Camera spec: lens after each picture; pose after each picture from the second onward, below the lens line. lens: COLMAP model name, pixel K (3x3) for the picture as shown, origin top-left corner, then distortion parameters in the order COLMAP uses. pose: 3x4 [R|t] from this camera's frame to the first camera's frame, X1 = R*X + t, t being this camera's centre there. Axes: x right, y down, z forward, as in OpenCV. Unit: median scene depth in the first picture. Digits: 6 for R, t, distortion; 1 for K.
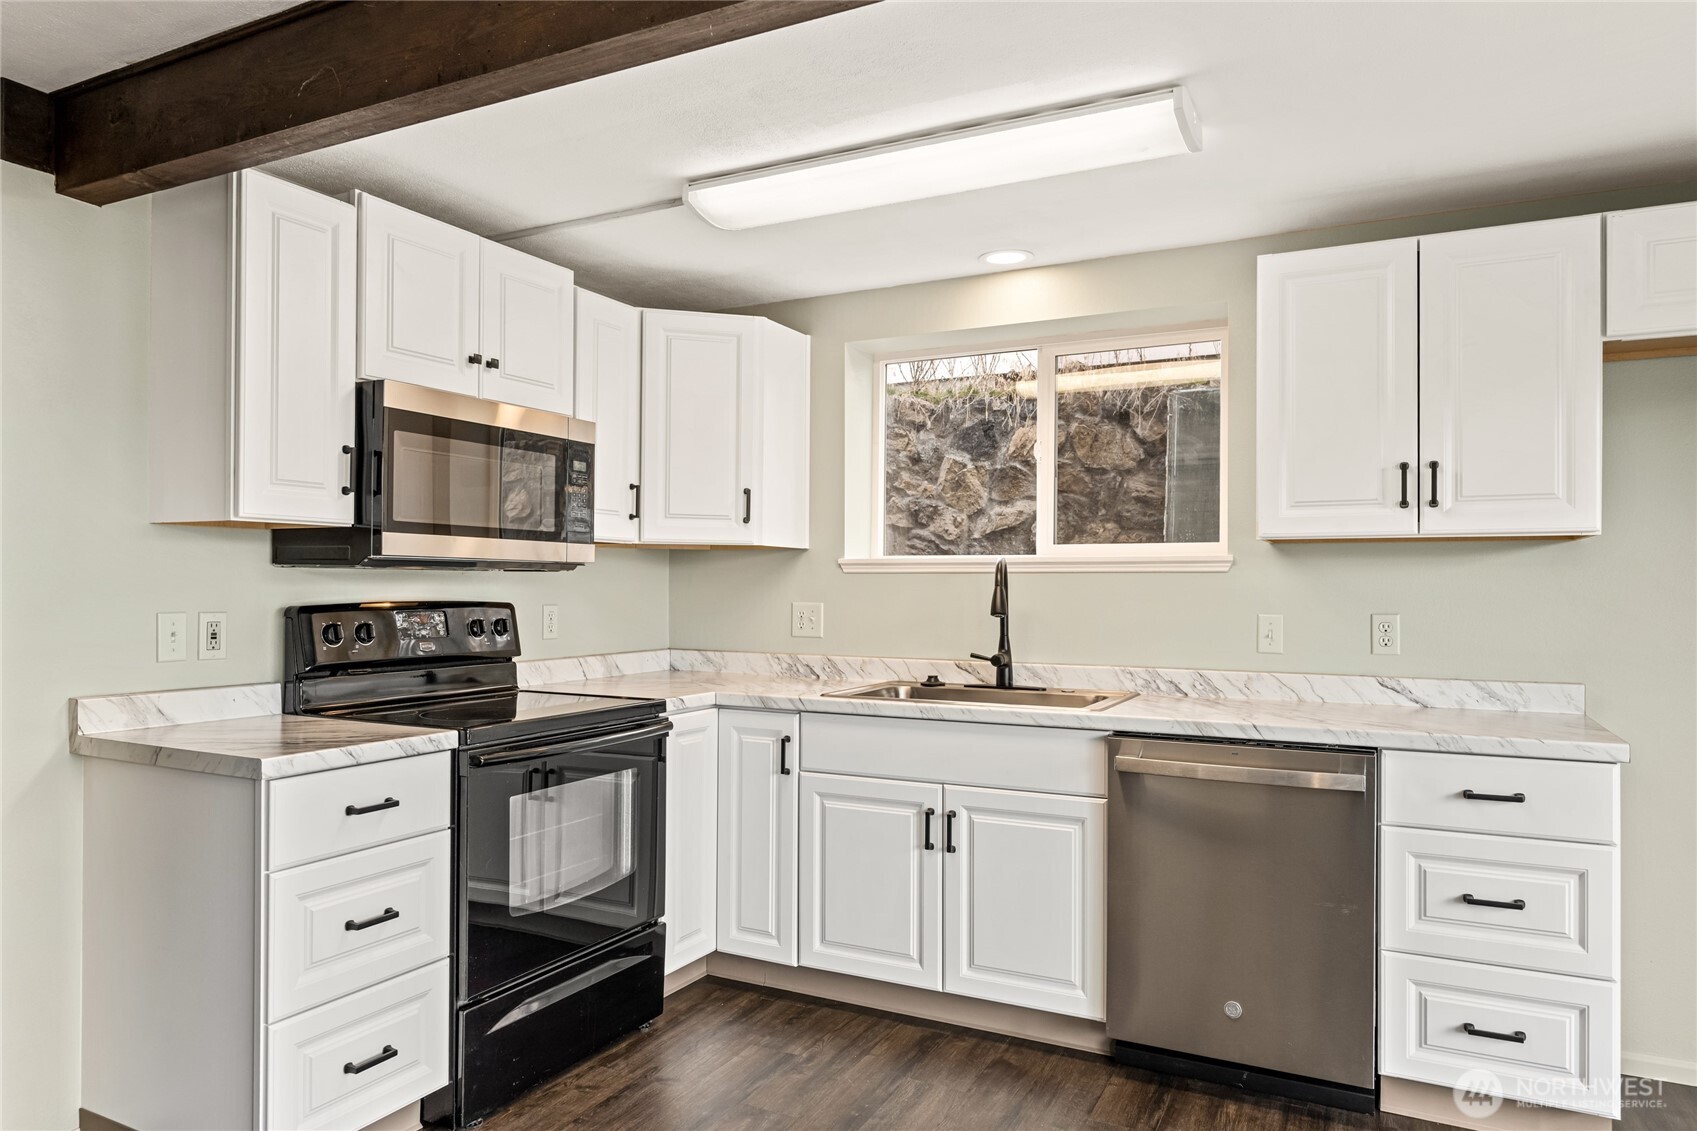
lens RADIAL K [[1106.5, 0, 816.9], [0, 1106.5, 586.6], [0, 0, 1]] dist [-0.002823, -0.002338]
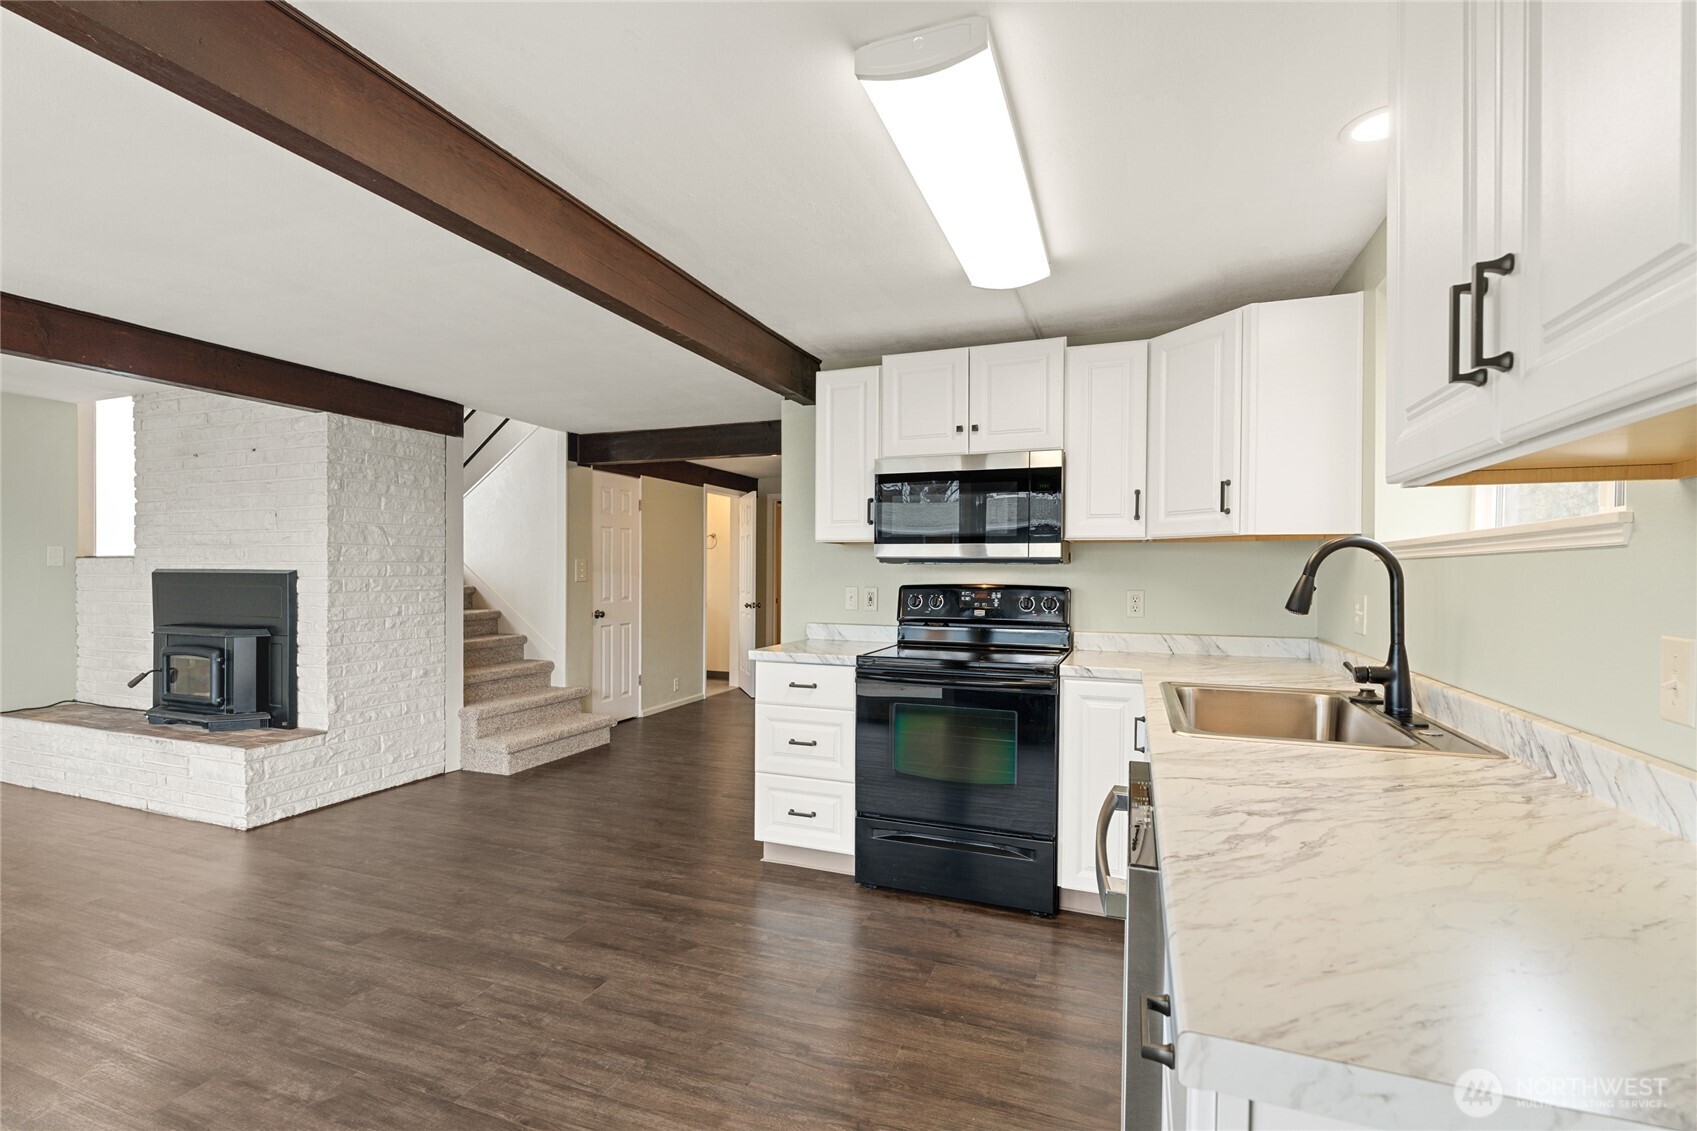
lens RADIAL K [[784.0, 0, 822.9], [0, 784.0, 582.3], [0, 0, 1]] dist [-0.001120, 0.000010]
pose [[0.106128, 0.009712, -0.994305, 0.711534], [-0.005586, 0.999942, 0.009171, 0.001255], [0.994337, 0.004581, 0.106176, 0.637074]]
